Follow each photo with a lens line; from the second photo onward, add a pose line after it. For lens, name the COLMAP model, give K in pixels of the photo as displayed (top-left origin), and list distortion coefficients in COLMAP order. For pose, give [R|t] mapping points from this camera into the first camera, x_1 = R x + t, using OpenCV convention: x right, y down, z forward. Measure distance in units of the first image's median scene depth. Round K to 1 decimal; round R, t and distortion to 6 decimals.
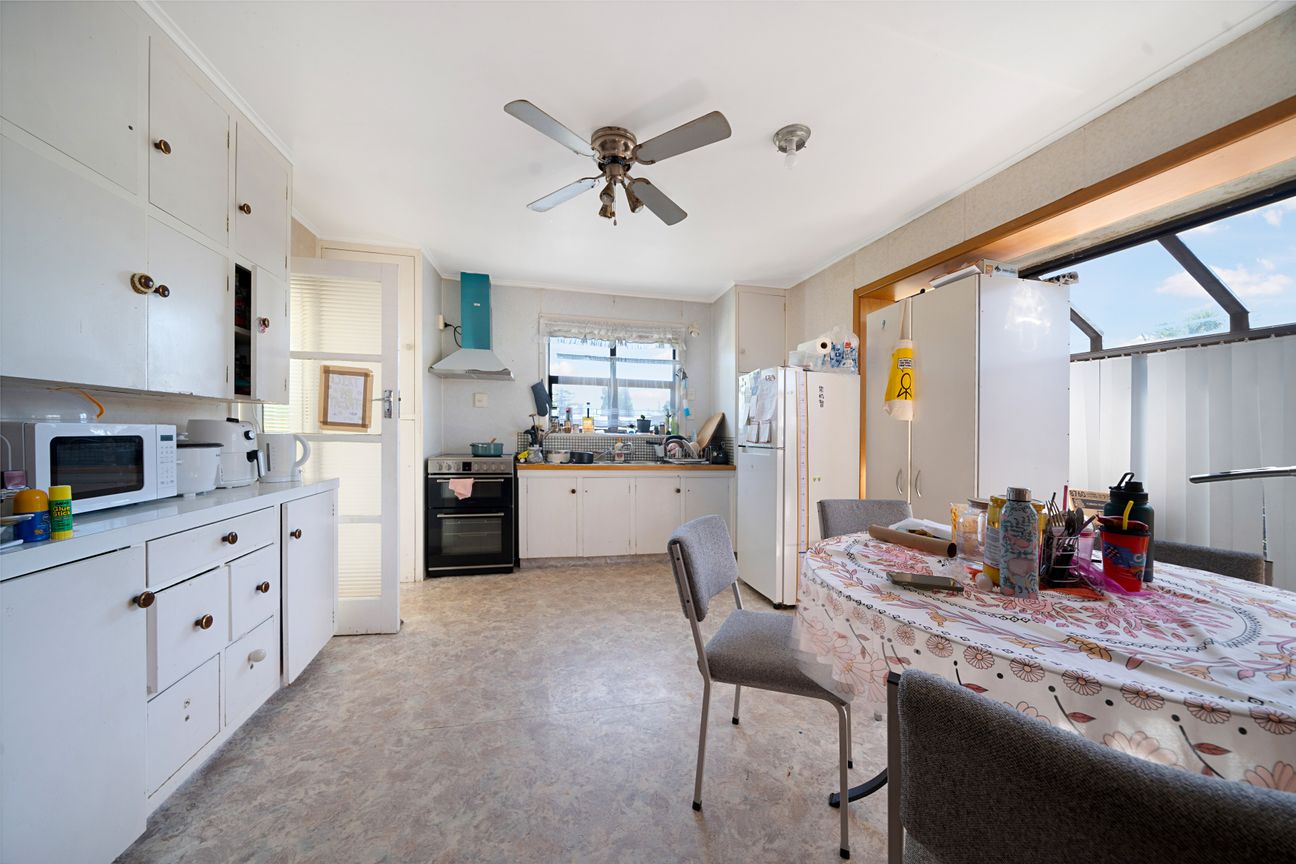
lens RADIAL K [[447.3, 0, 648.1], [0, 447.3, 429.9], [0, 0, 1]] dist [-0.007329, -0.000044]
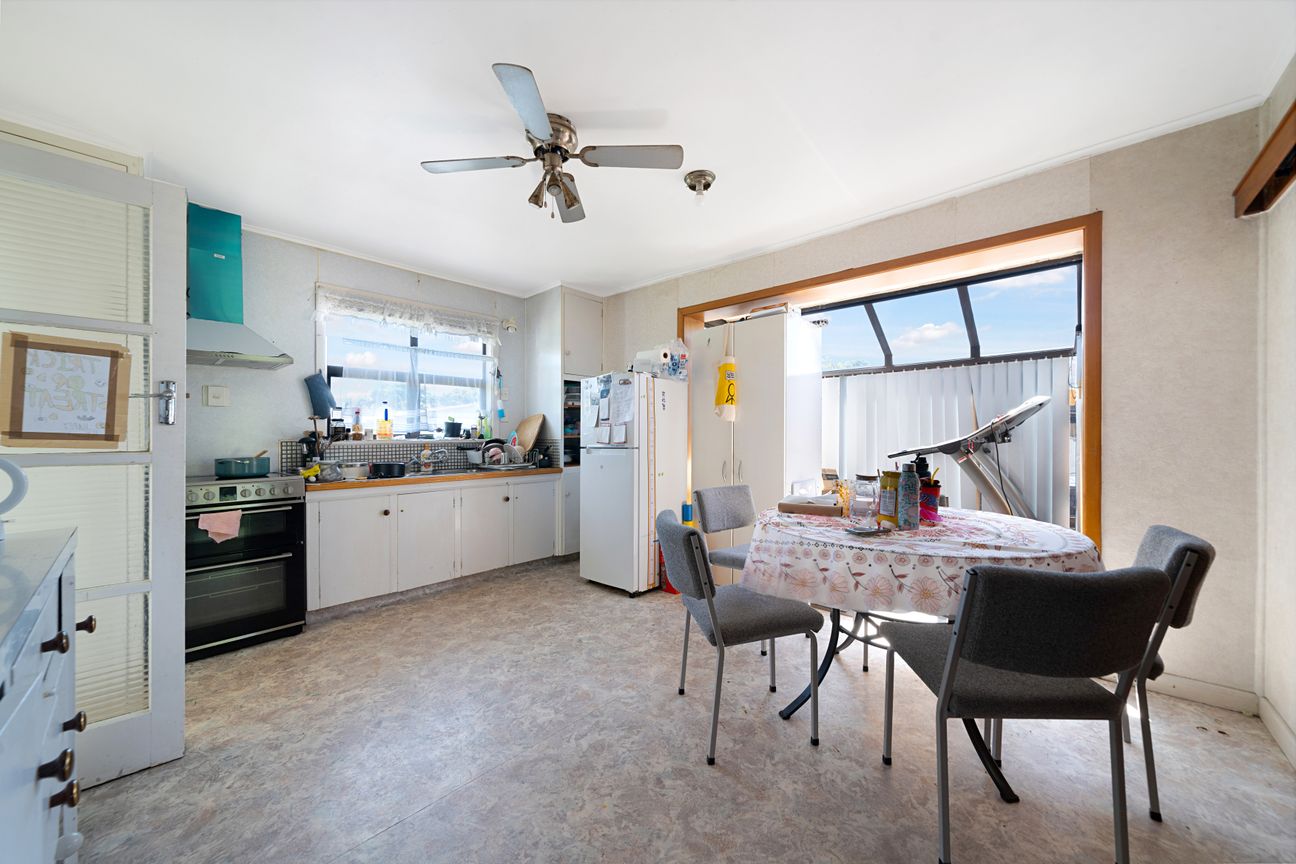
lens RADIAL K [[473.4, 0, 648.0], [0, 473.4, 432.0], [0, 0, 1]] dist [-0.001958, -0.000302]
pose [[0.821254, -0.021087, 0.570174, -0.264992], [0.019941, 0.999767, 0.008252, -0.004931], [-0.570215, 0.004593, 0.821483, 0.034427]]
